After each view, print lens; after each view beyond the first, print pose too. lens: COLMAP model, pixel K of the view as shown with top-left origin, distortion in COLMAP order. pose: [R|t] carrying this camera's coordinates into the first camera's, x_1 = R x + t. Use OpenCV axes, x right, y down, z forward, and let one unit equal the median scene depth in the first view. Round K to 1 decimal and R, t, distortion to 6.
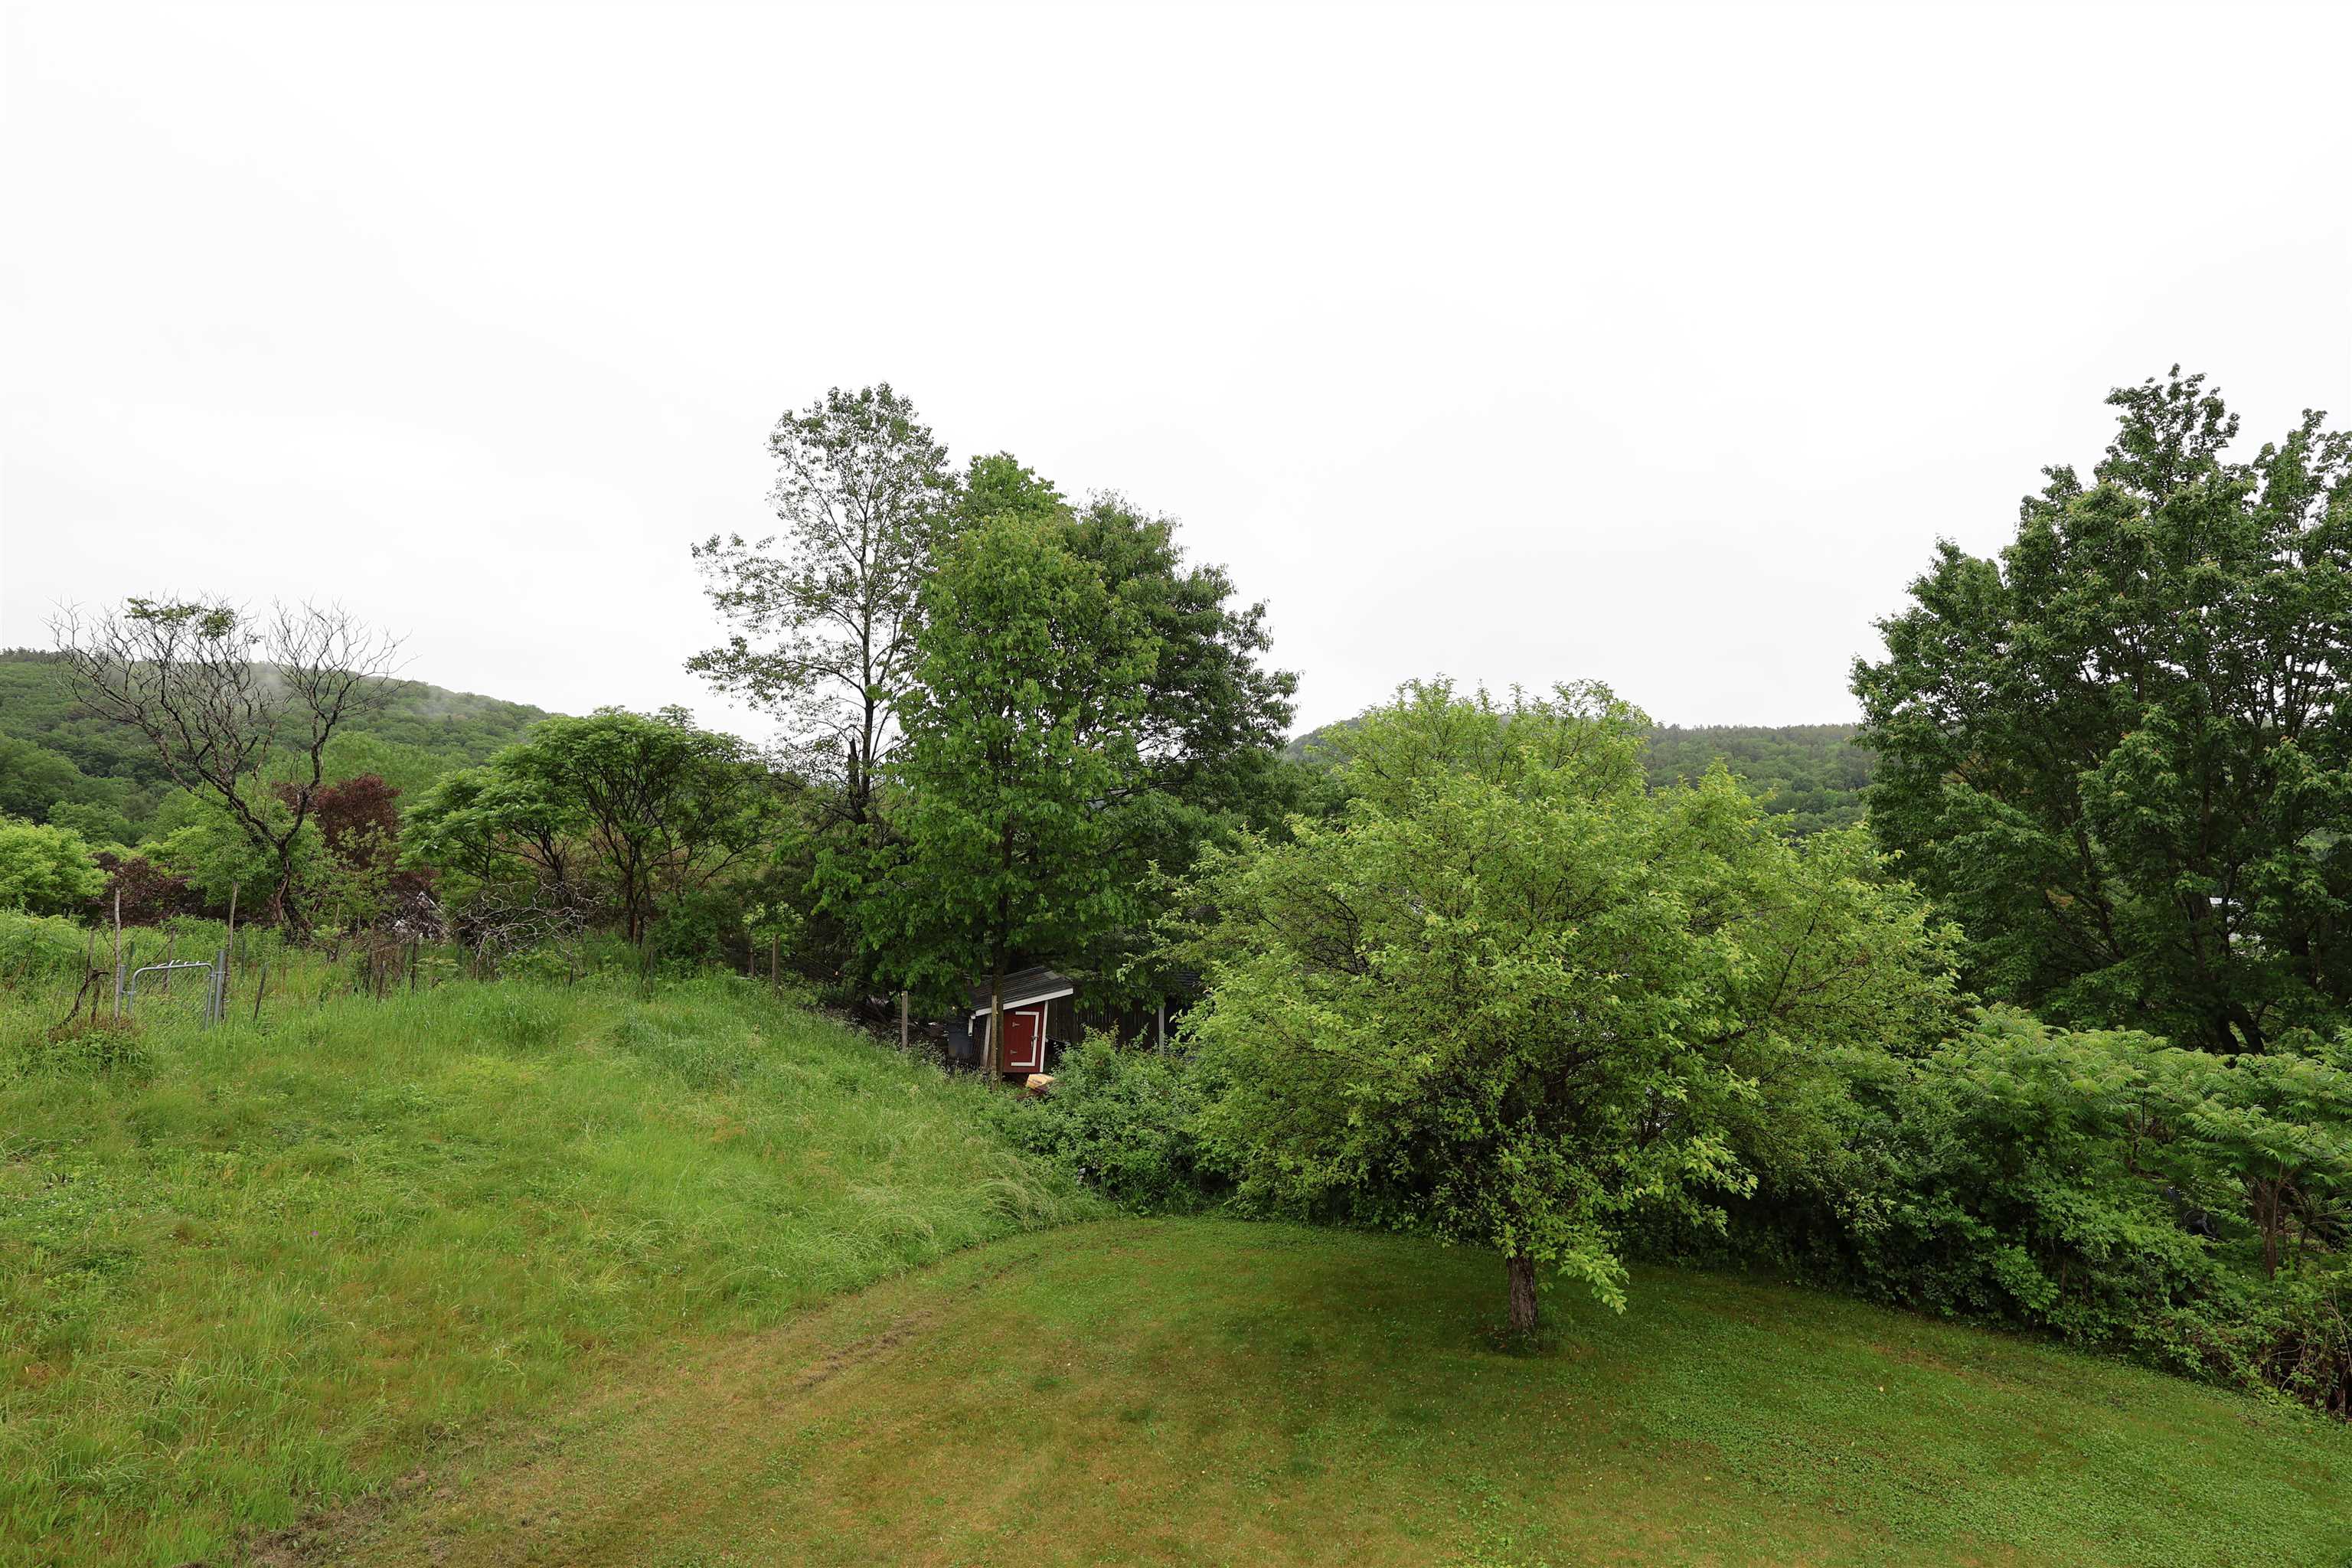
lens RADIAL K [[1158.1, 0, 1182.3], [0, 1158.1, 782.7], [0, 0, 1]] dist [0.000286, 0.000388]
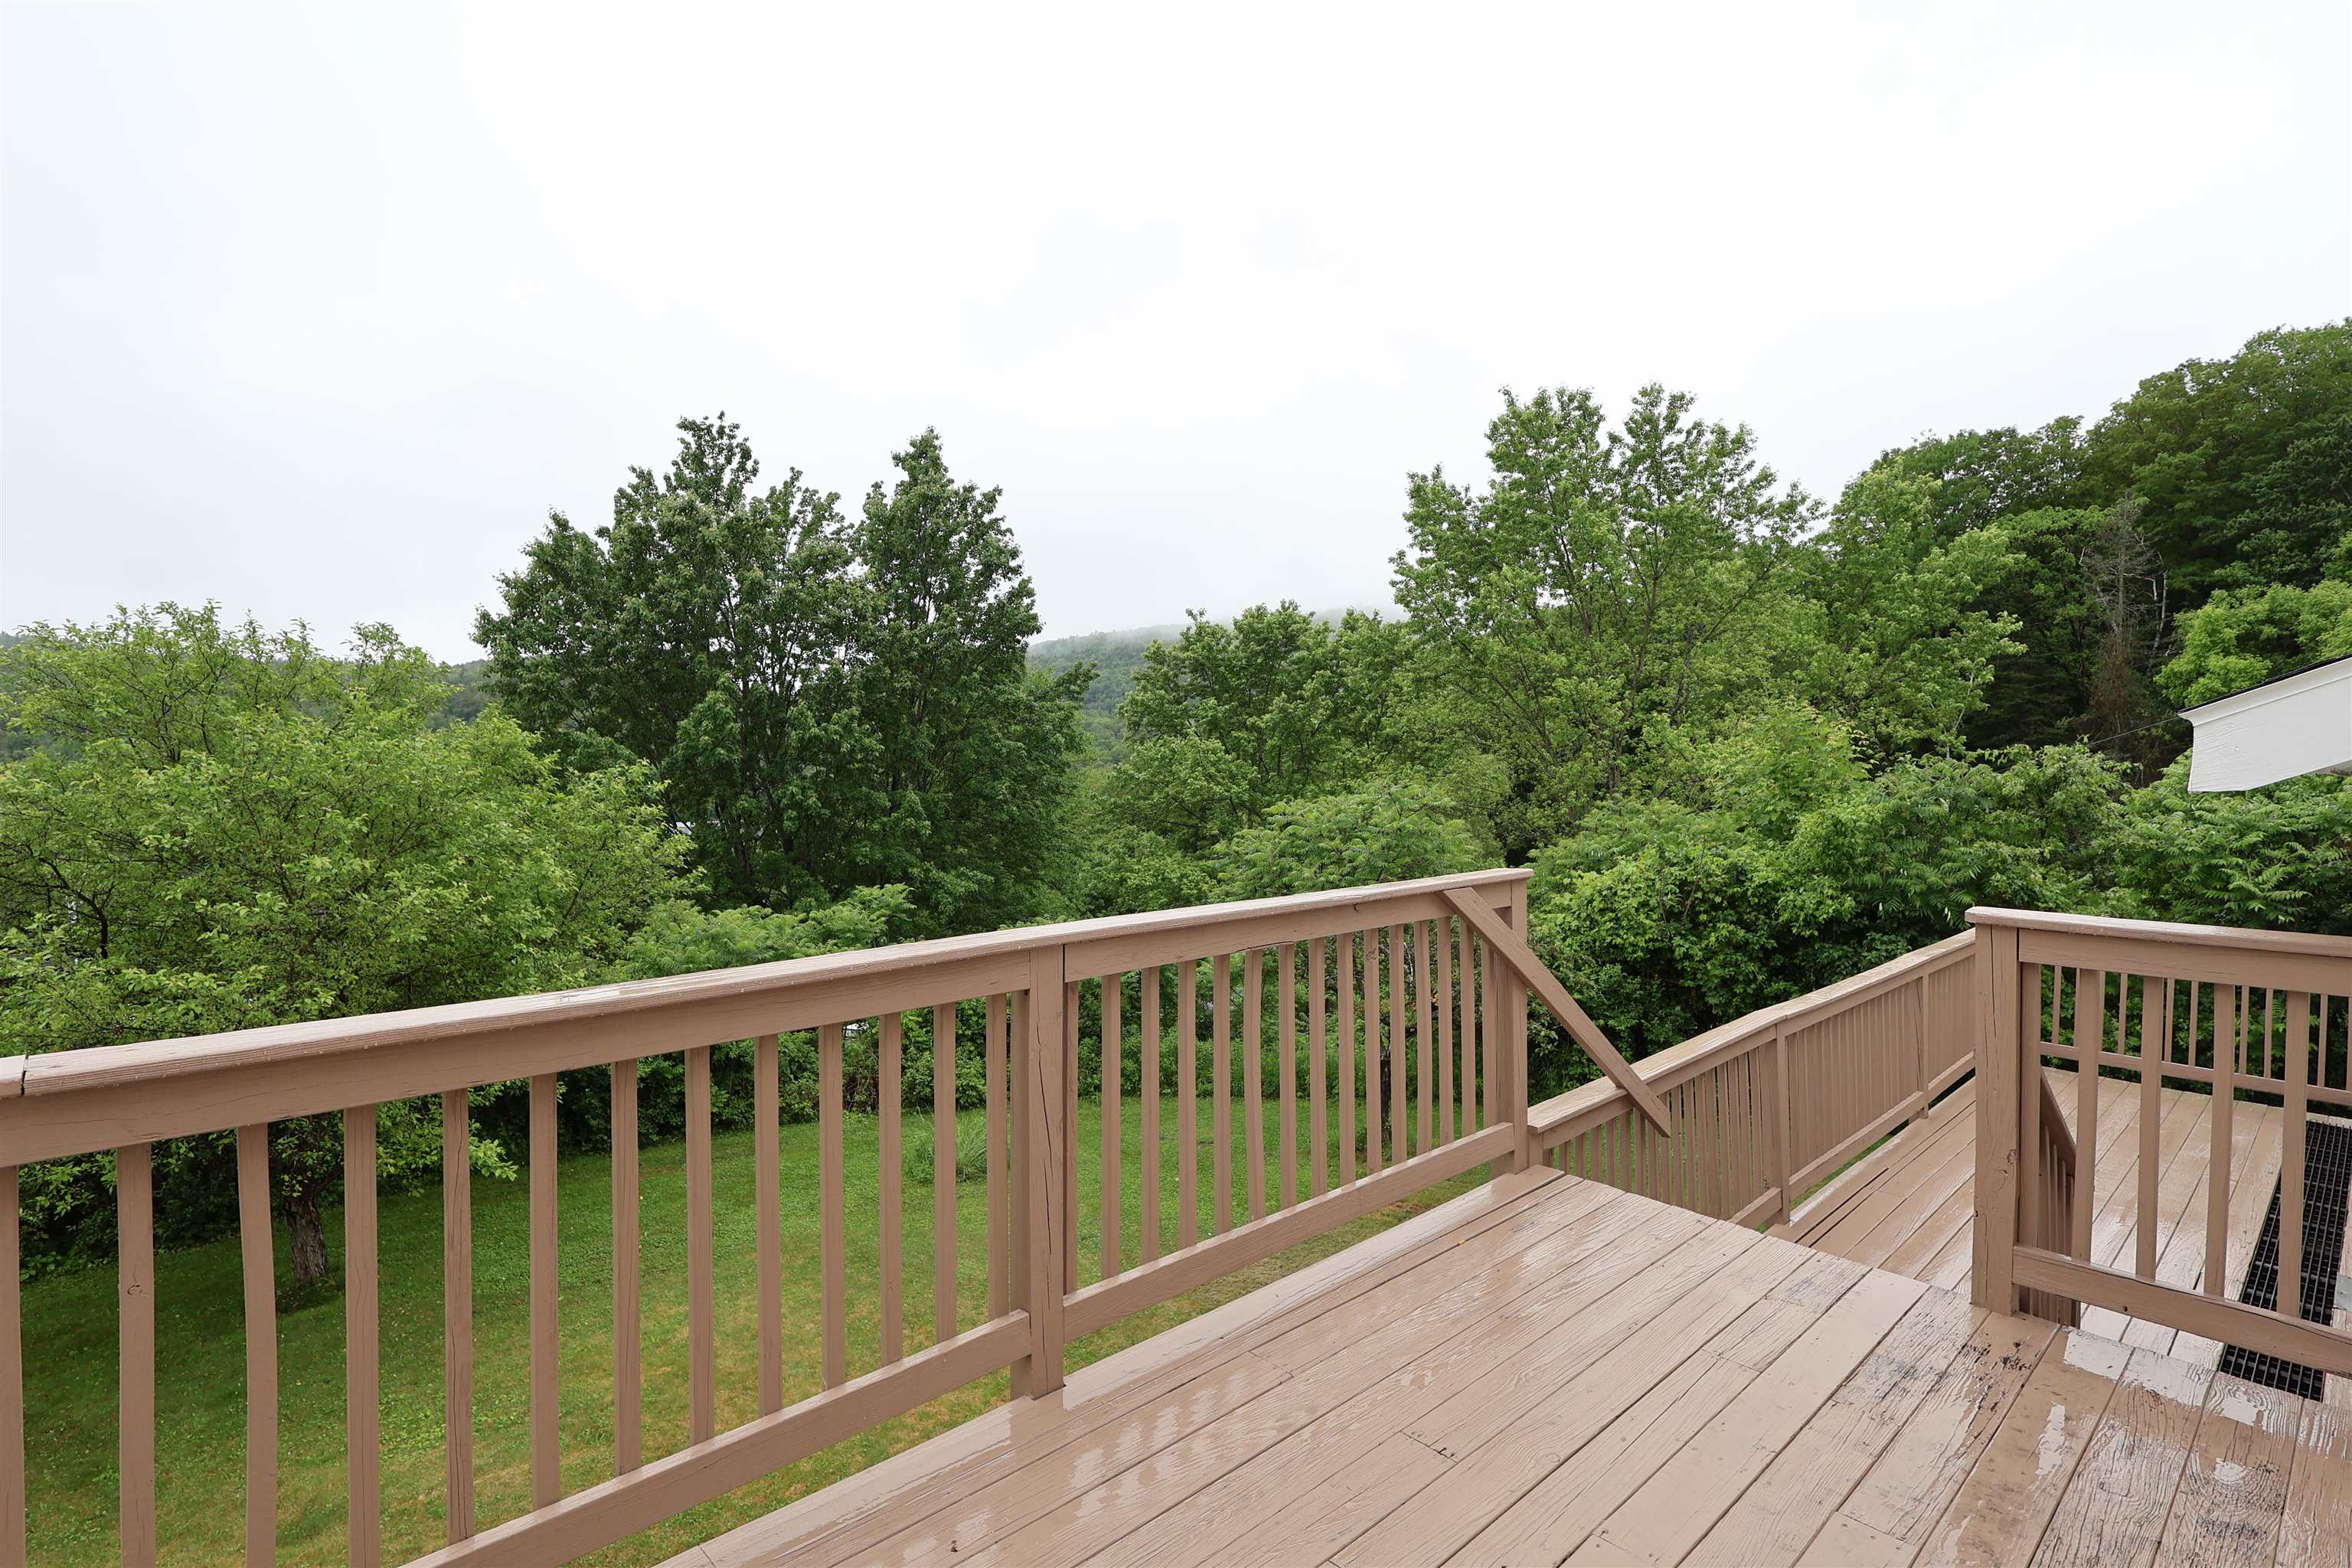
lens RADIAL K [[1158.1, 0, 1182.3], [0, 1158.1, 782.7], [0, 0, 1]] dist [0.000286, 0.000388]
pose [[0.413631, -0.029487, 0.909967, -0.221202], [-0.015922, 0.999088, 0.039612, -0.000772], [-0.910305, -0.030873, 0.412784, -0.049850]]
